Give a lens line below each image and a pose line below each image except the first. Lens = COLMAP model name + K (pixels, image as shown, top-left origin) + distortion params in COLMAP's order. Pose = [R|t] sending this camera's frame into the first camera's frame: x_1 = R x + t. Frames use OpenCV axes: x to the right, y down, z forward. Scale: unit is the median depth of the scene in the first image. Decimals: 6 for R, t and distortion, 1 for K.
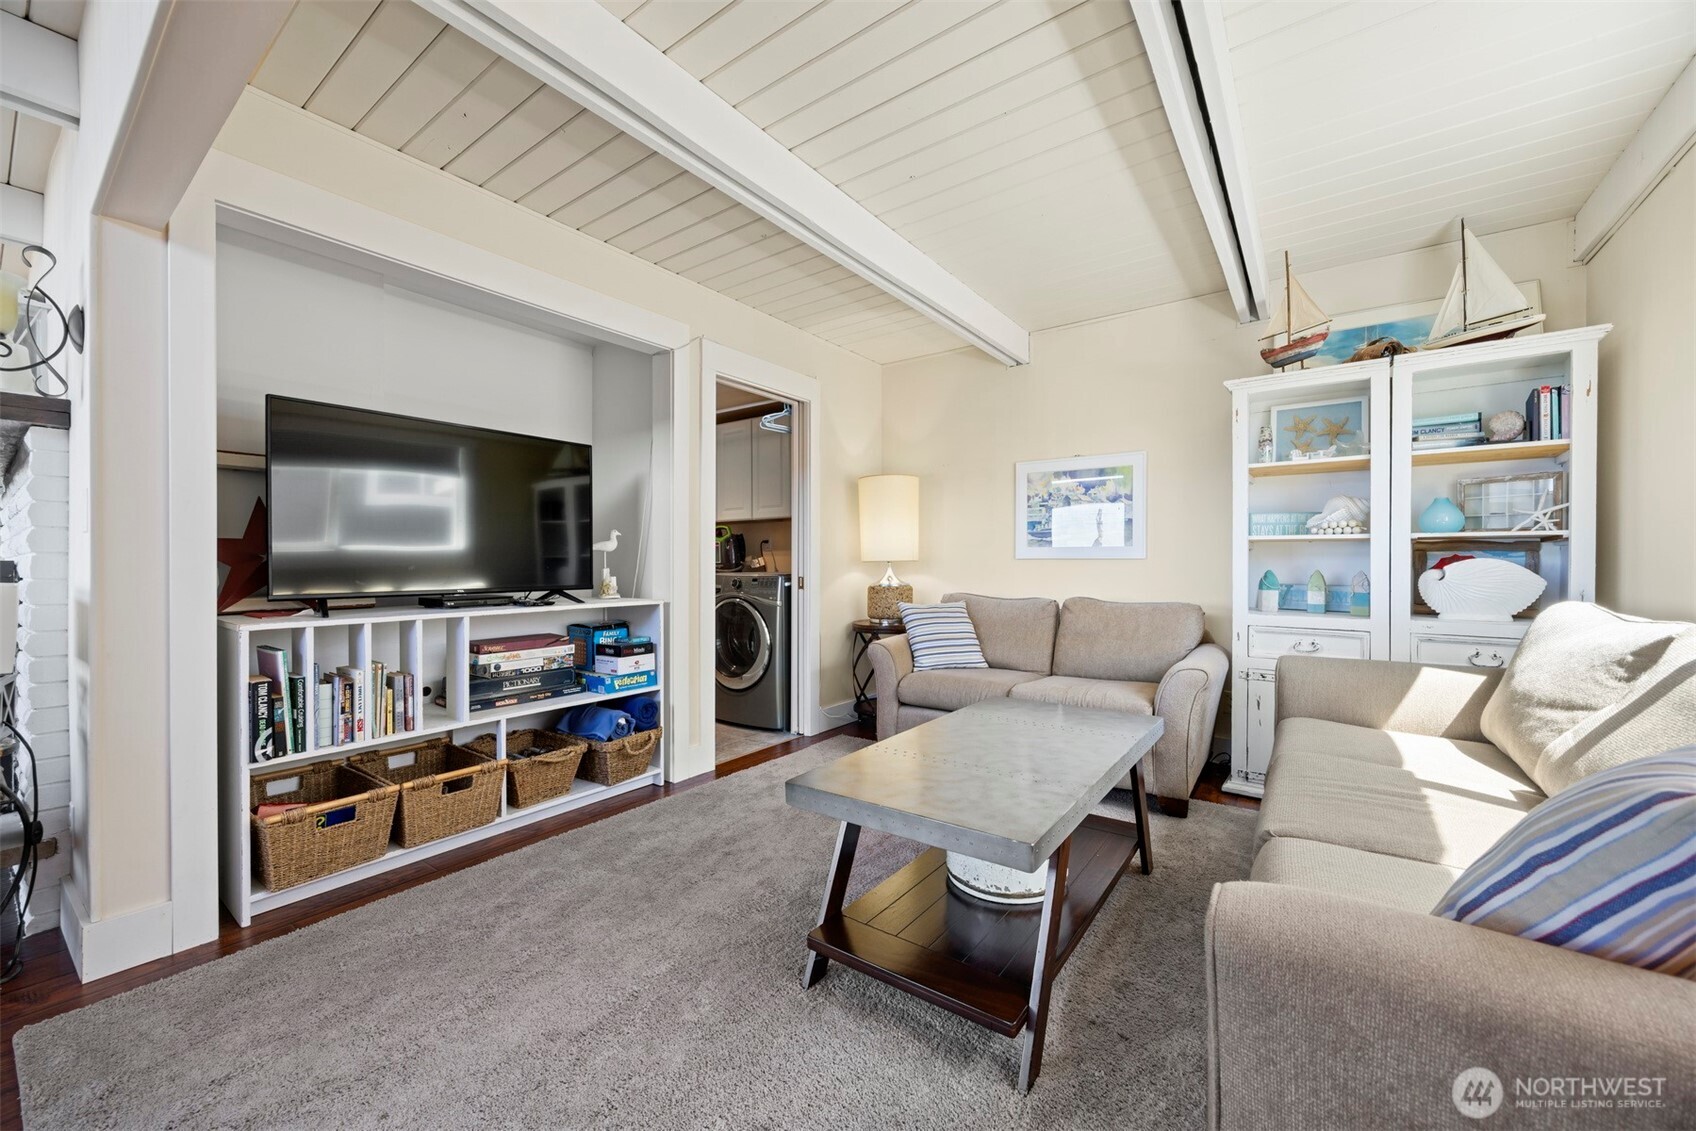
lens RADIAL K [[654.5, 0, 849.3], [0, 654.5, 559.9], [0, 0, 1]] dist [-0.000429, -0.000241]
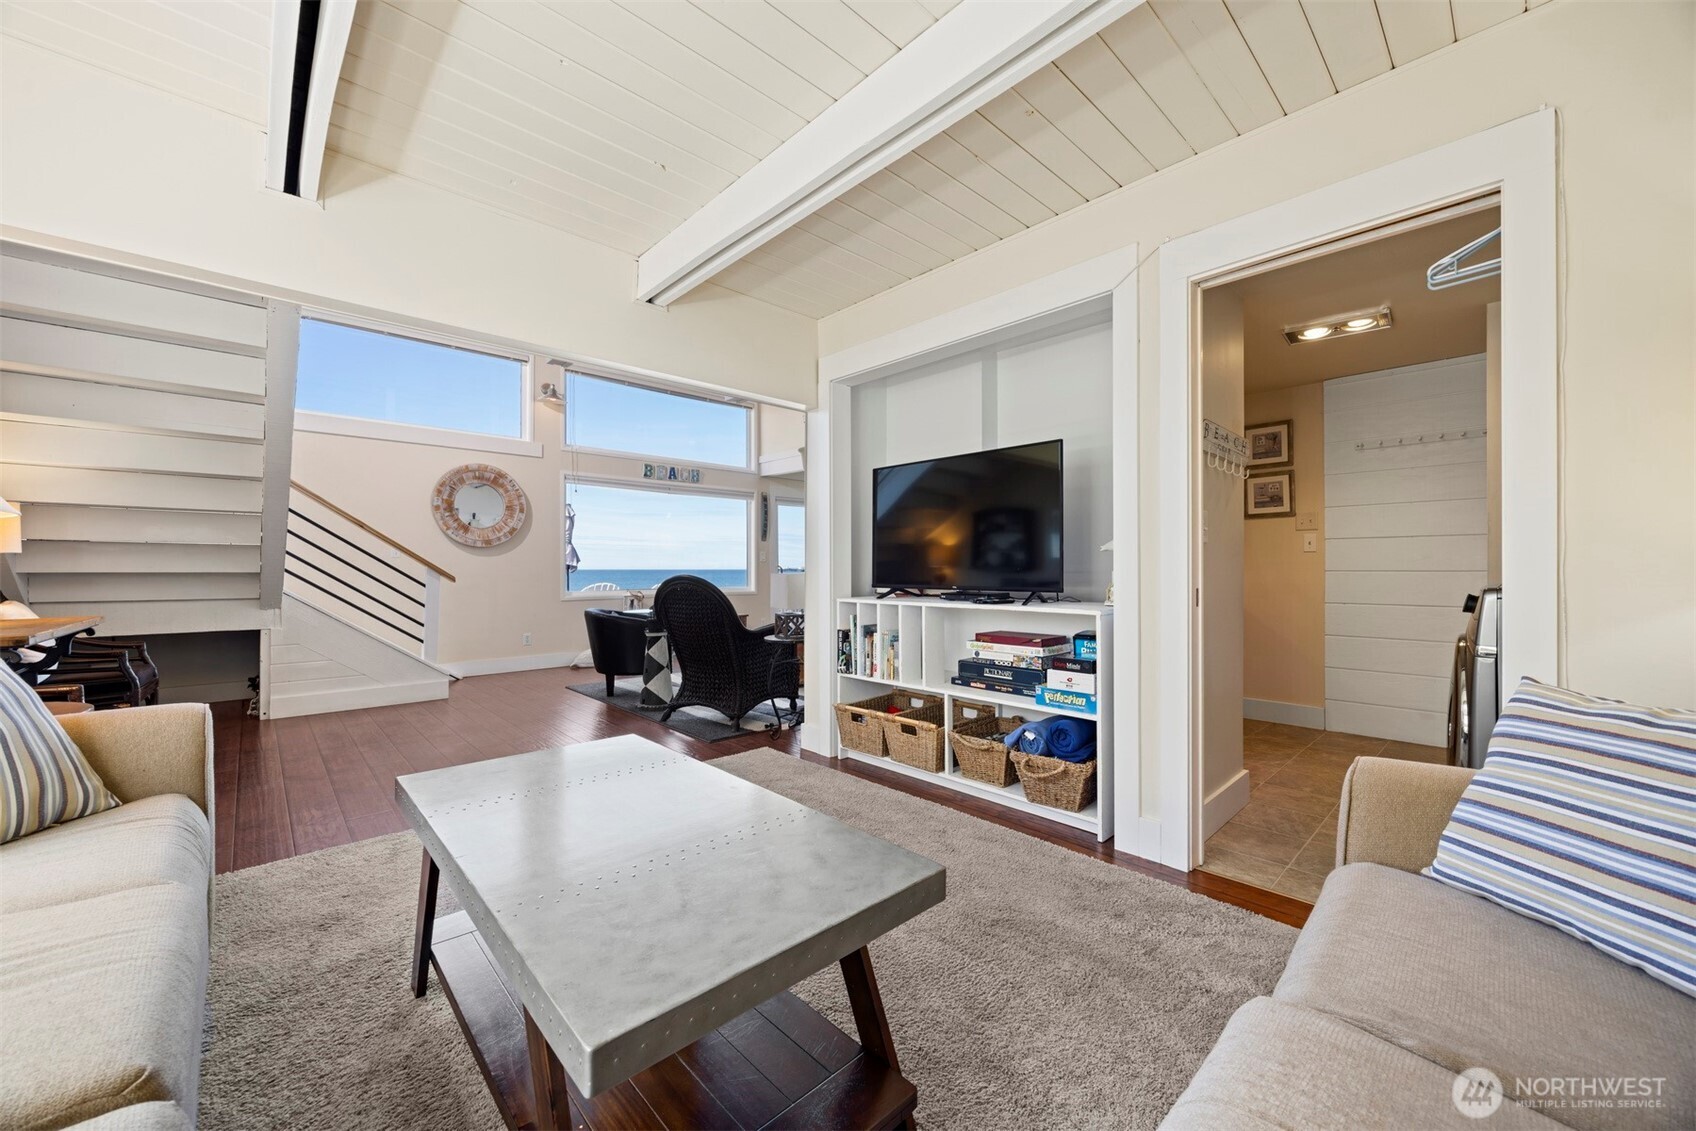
lens RADIAL K [[654.5, 0, 855.8], [0, 654.5, 566.2], [0, 0, 1]] dist [-0.000429, -0.000241]
pose [[-0.204665, -0.004525, -0.978822, 0.586890], [0.005761, 0.999966, -0.005827, 0.010989], [0.978815, -0.006831, -0.204633, 0.917349]]
